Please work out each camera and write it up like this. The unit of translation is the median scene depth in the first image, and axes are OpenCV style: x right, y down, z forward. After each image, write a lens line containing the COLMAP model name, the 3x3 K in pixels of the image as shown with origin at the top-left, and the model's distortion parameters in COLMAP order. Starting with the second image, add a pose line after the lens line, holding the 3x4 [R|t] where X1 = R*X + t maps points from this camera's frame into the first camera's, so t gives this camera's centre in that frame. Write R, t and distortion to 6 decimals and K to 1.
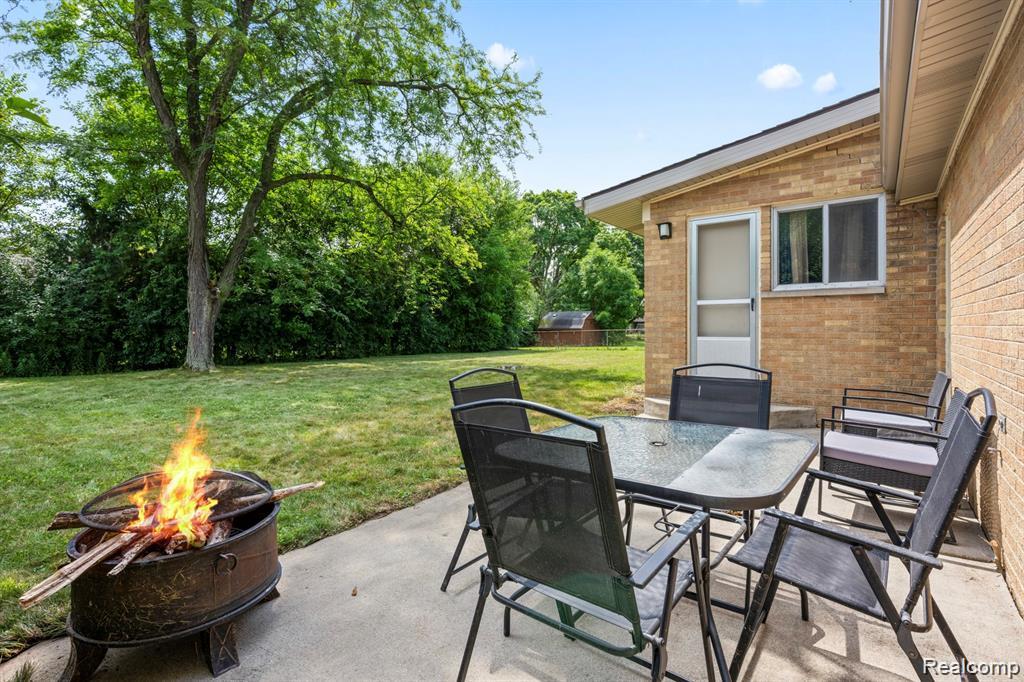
lens RADIAL K [[502.1, 0, 512.0], [0, 502.1, 341.0], [0, 0, 1]] dist [-0.000798, -0.000091]
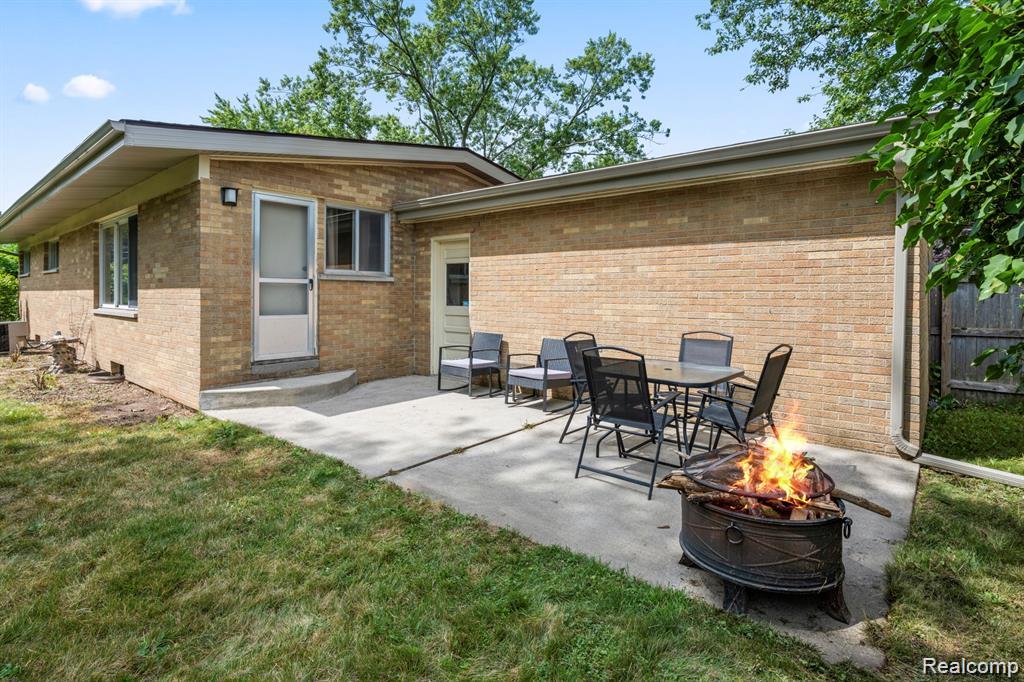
lens RADIAL K [[499.0, 0, 512.2], [0, 499.0, 297.7], [0, 0, 1]] dist [0.000044, 0.000002]
pose [[0.066238, 0.000165, 0.997804, -0.597180], [0.014545, 0.999894, -0.001131, -0.037572], [-0.997698, 0.014588, 0.066229, 0.501165]]
